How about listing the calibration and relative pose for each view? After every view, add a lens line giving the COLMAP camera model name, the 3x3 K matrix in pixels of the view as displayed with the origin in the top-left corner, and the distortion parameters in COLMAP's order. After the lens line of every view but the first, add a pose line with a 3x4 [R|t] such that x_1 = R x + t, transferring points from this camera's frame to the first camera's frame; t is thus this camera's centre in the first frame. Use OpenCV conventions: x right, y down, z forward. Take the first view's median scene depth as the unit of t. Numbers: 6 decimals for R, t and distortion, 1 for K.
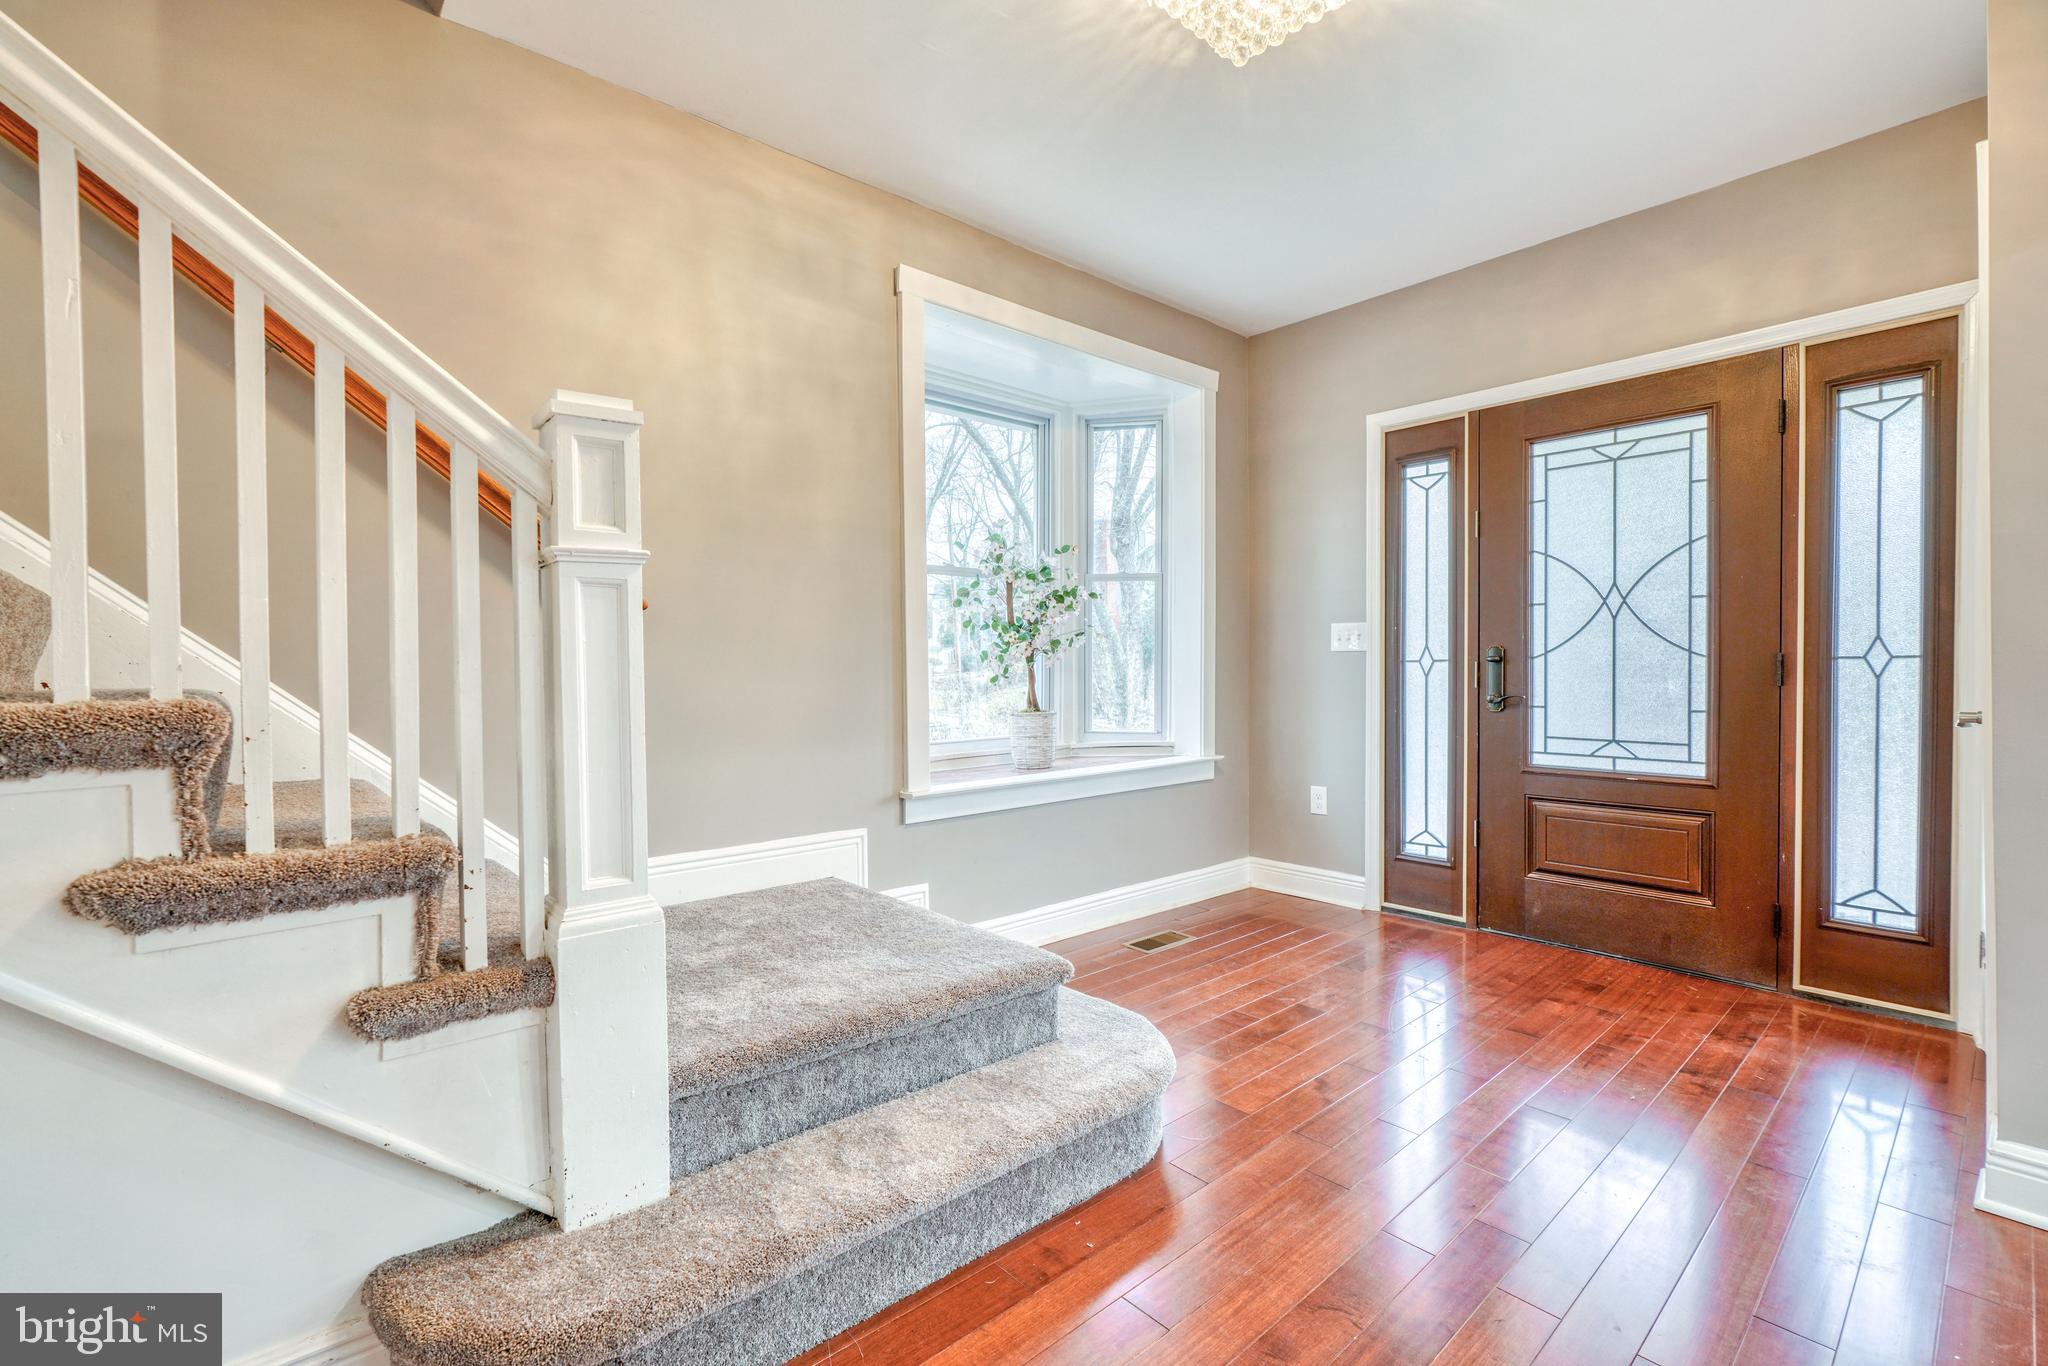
lens RADIAL K [[909.4, 0, 1020.5], [0, 909.4, 681.2], [0, 0, 1]] dist [-0.012034, 0.005440]
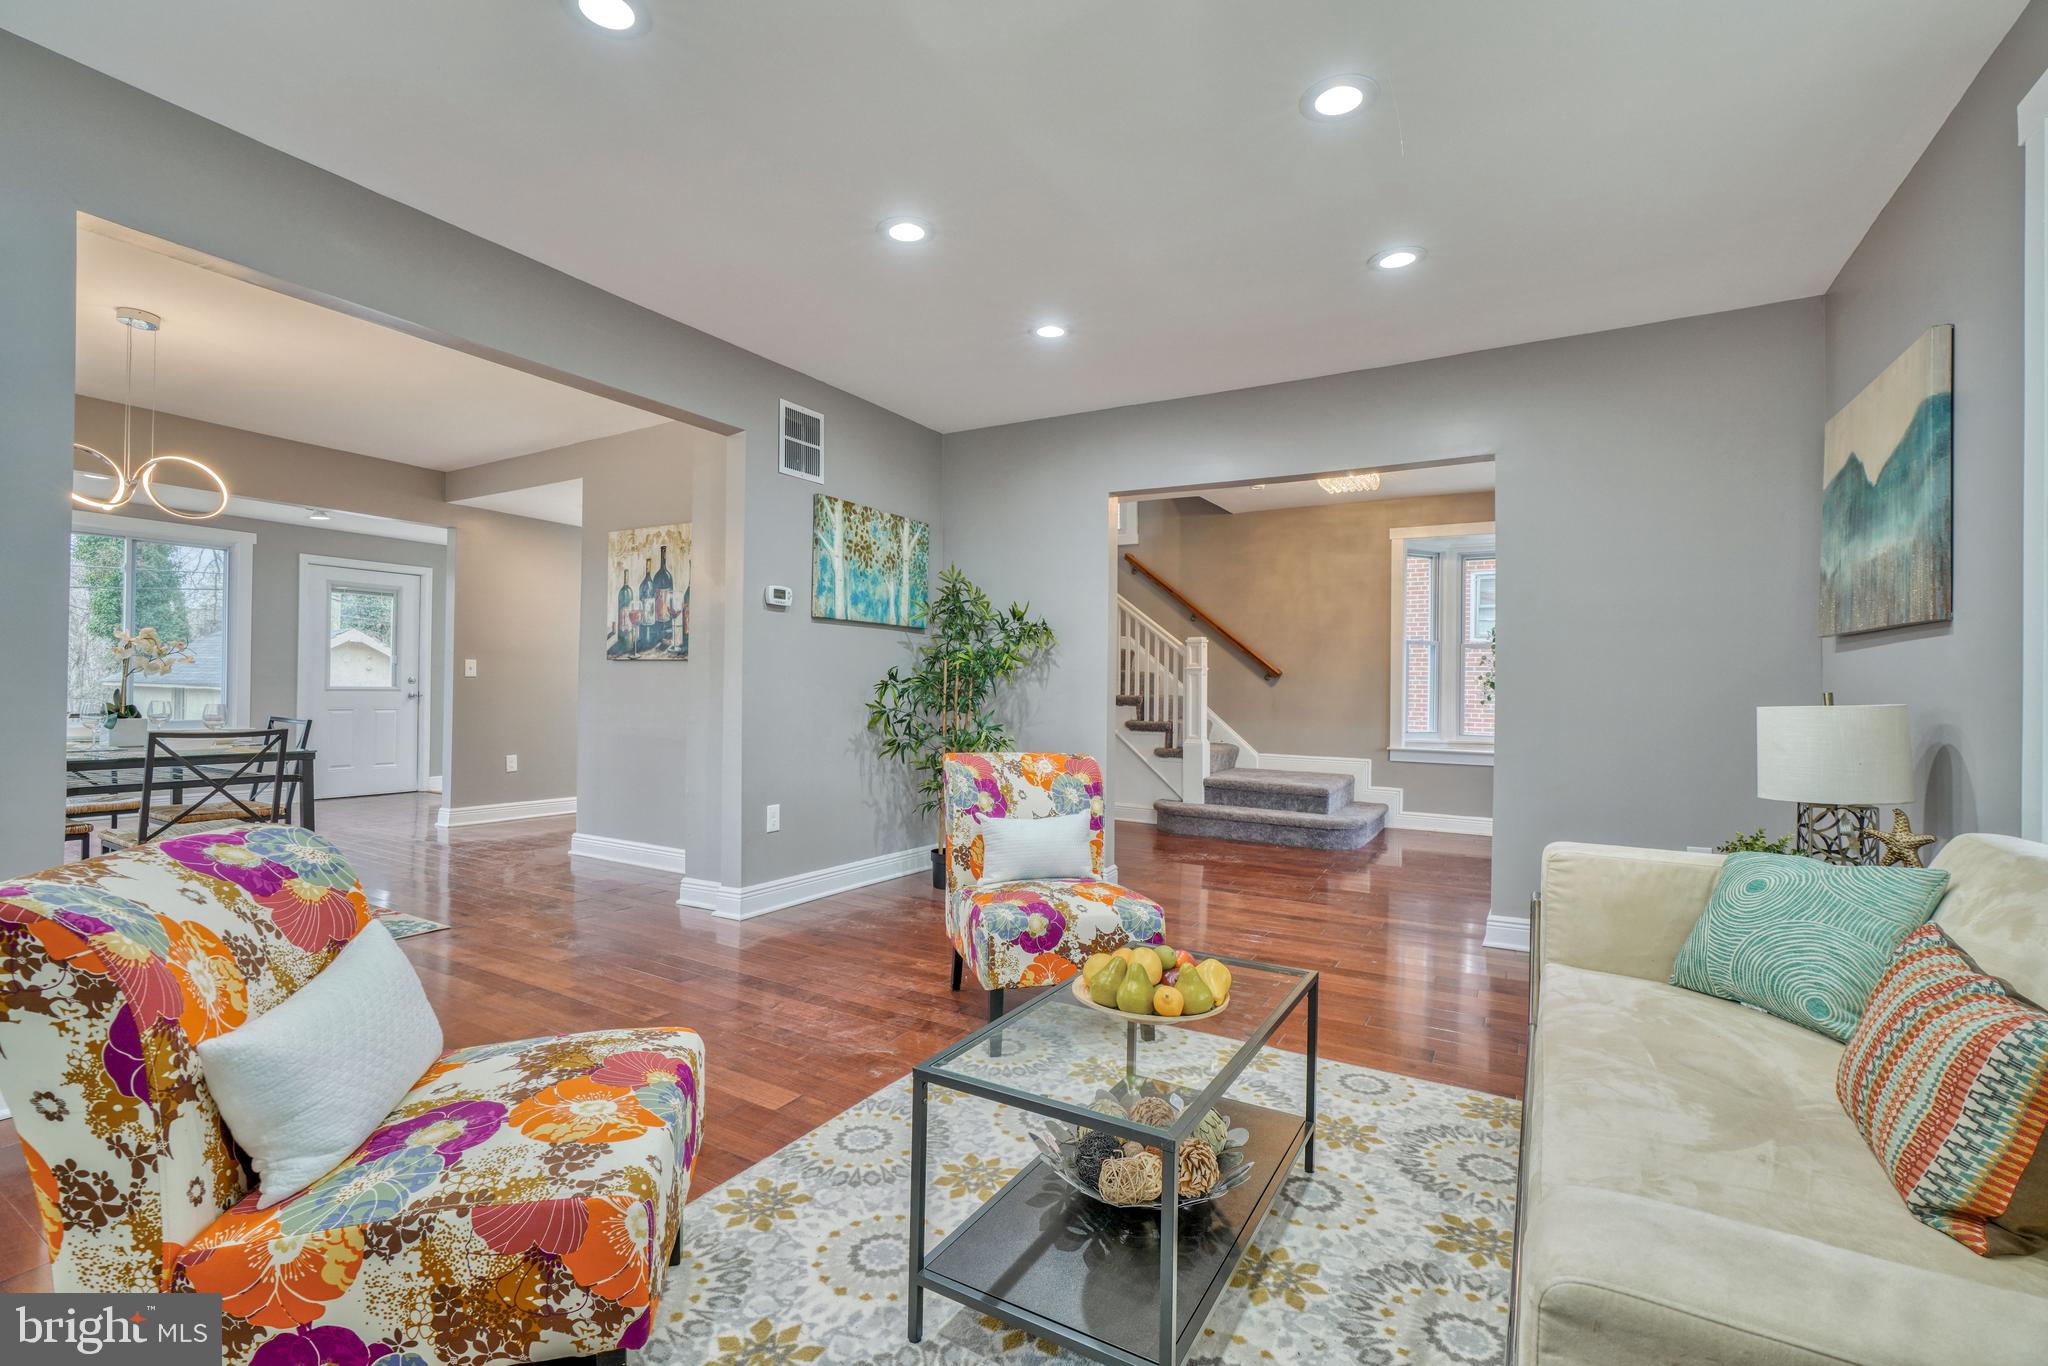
lens RADIAL K [[909.4, 0, 1020.5], [0, 909.4, 681.2], [0, 0, 1]] dist [-0.012034, 0.005440]
pose [[0.316784, 0.014747, -0.948383, 1.988908], [-0.031515, 0.999491, 0.005015, -0.037332], [0.947974, 0.028299, 0.317087, -0.744367]]
